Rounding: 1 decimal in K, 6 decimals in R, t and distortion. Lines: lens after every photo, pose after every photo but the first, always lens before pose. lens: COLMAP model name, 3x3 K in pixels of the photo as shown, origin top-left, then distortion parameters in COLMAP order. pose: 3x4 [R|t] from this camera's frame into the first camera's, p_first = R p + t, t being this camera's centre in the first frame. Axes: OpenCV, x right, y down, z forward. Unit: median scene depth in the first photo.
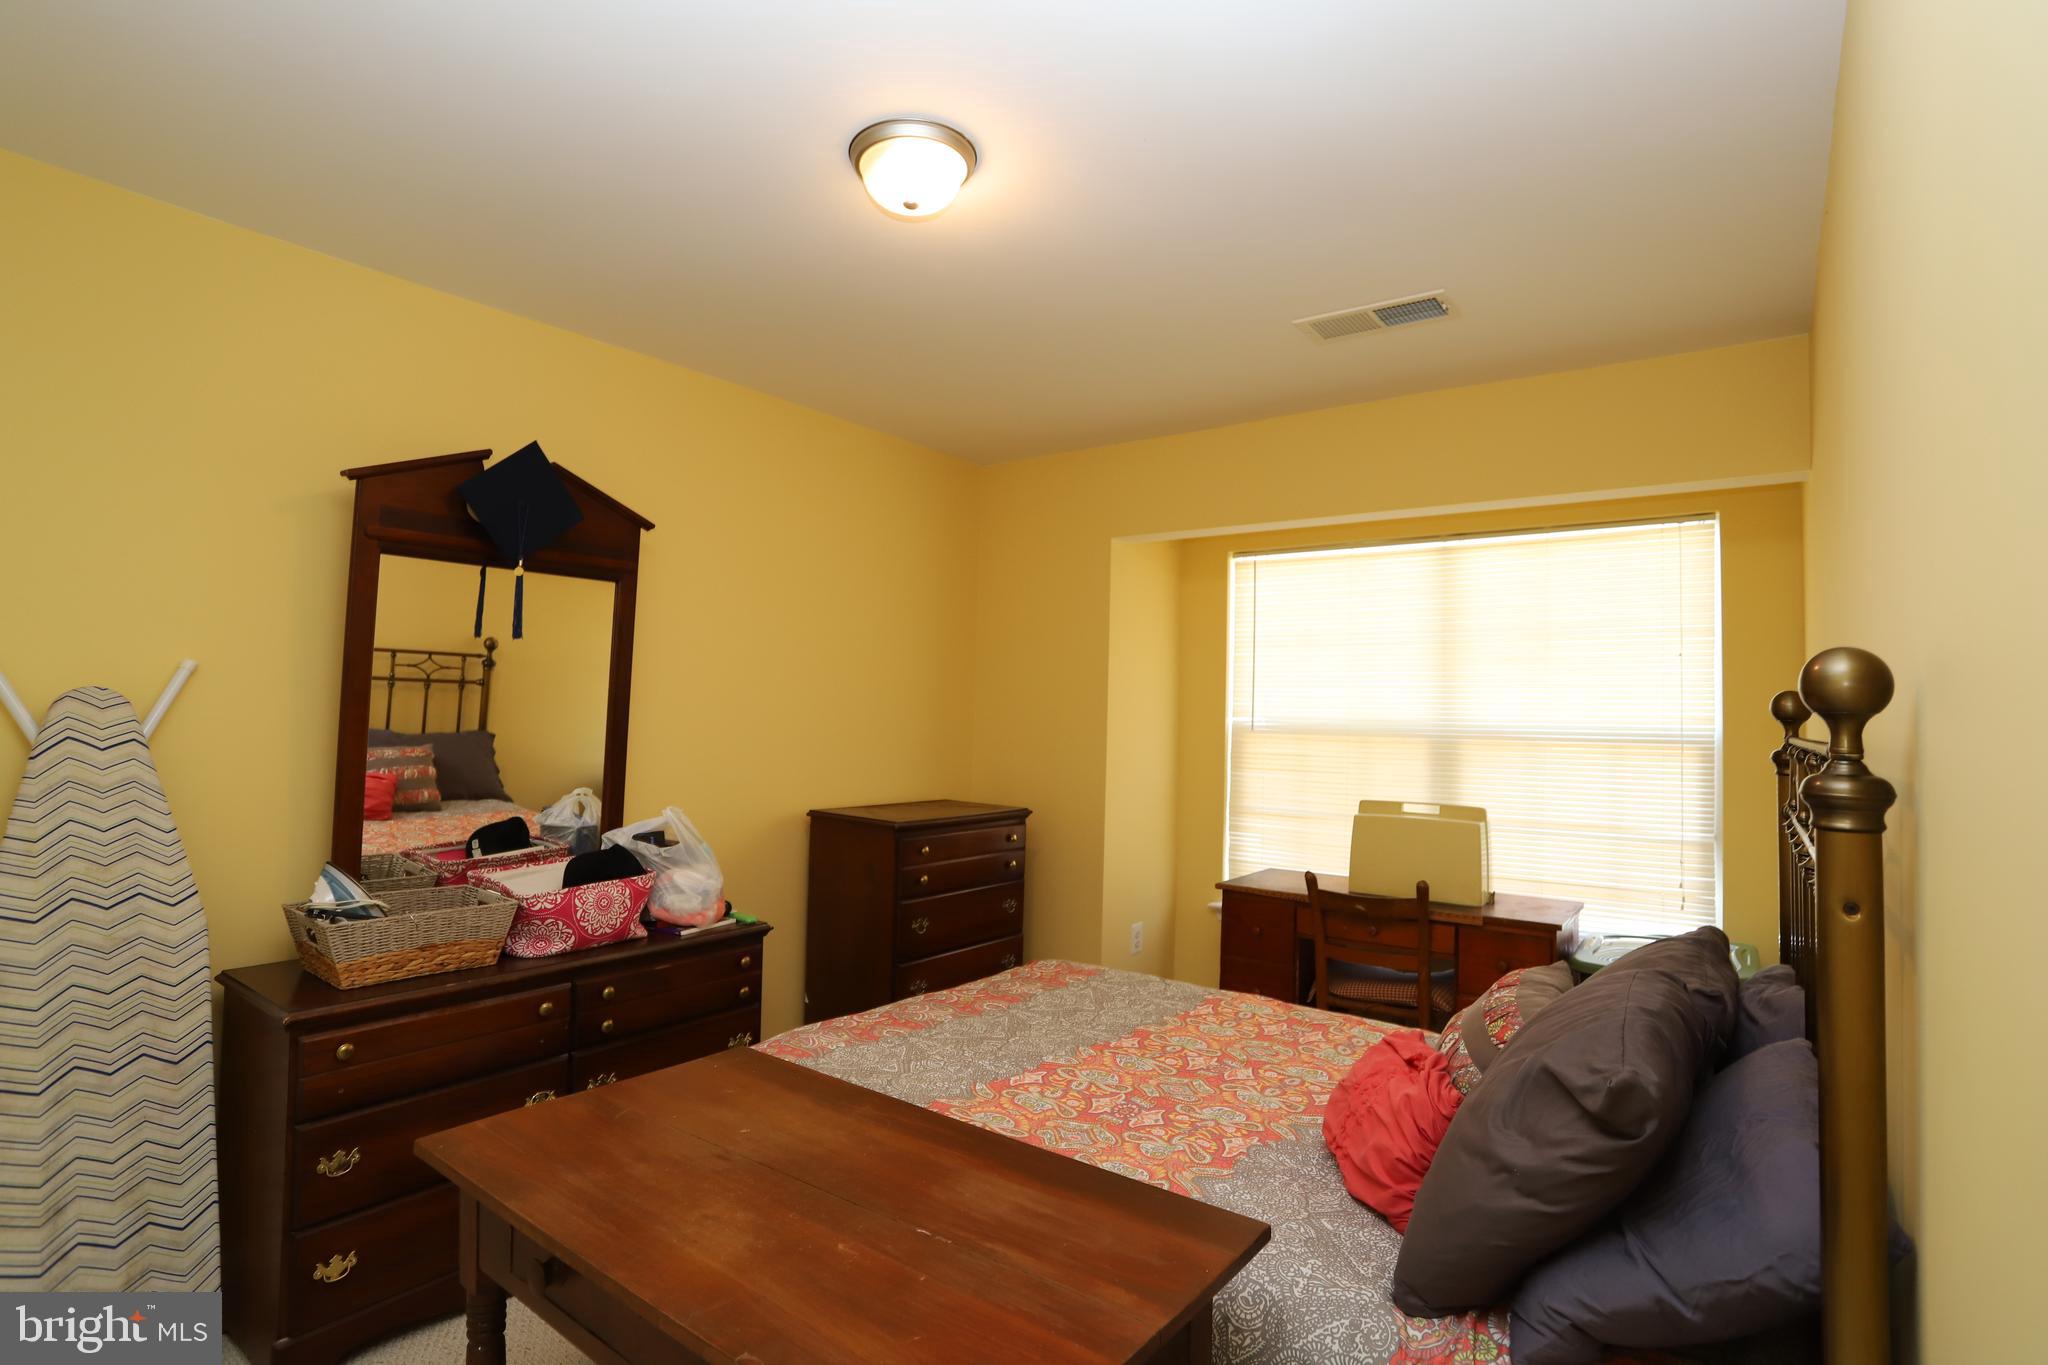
lens RADIAL K [[1007.2, 0, 1025.9], [0, 1007.2, 662.2], [0, 0, 1]] dist [-0.075400, 0.000104]
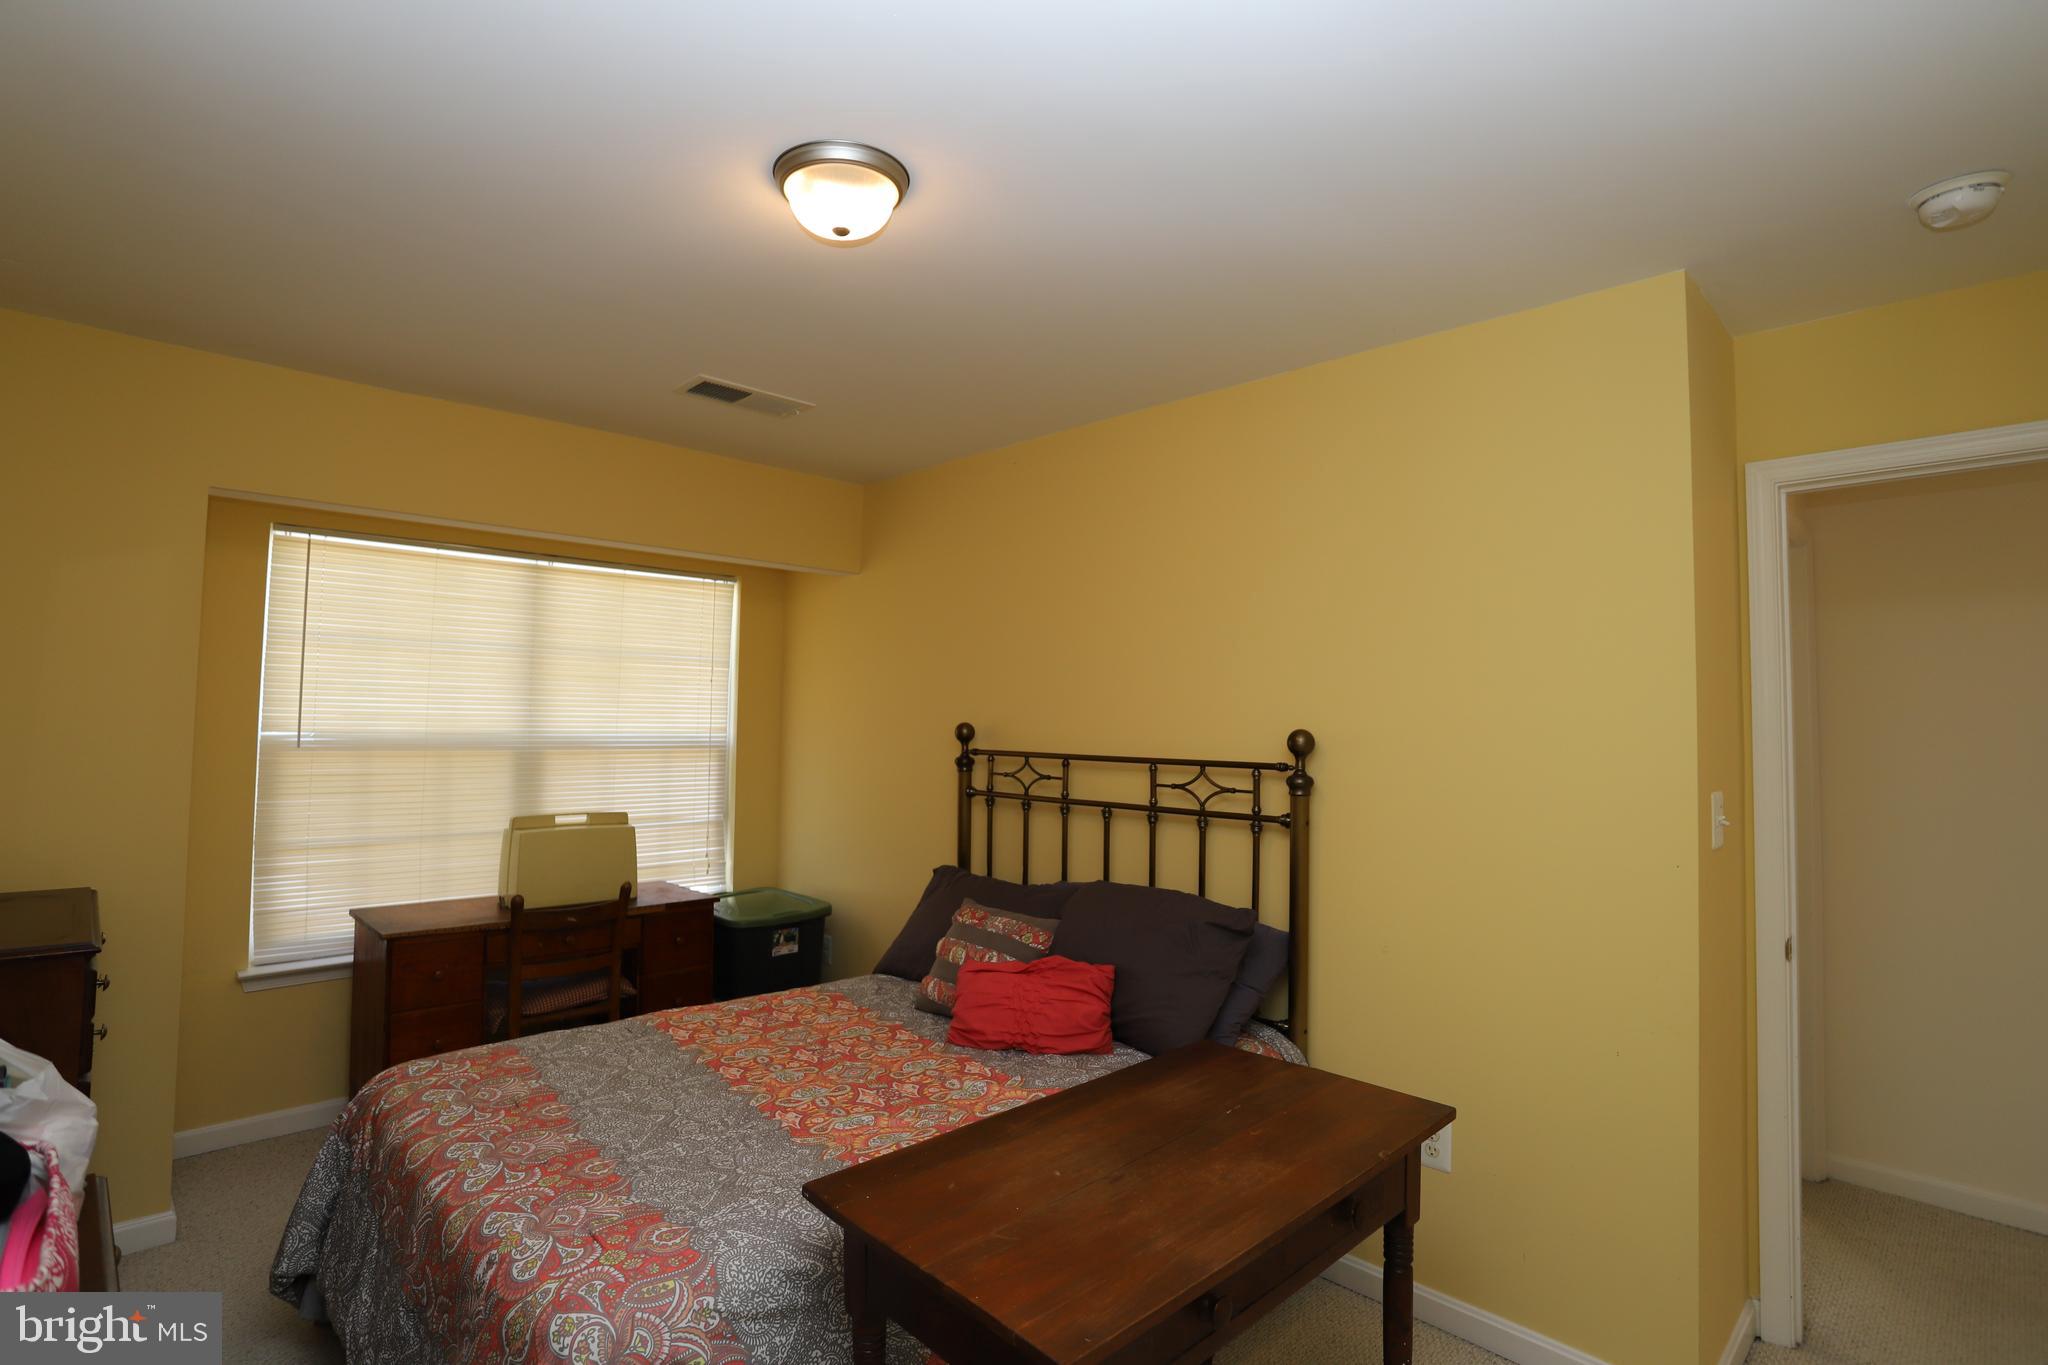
lens RADIAL K [[1002.3, 0, 1011.9], [0, 1002.3, 671.1], [0, 0, 1]] dist [-0.078150, 0.035612]
pose [[0.141526, 0.026810, 0.989571, -0.624307], [-0.069105, 0.997462, -0.017141, -0.027135], [-0.987520, -0.065958, 0.143020, 0.416060]]
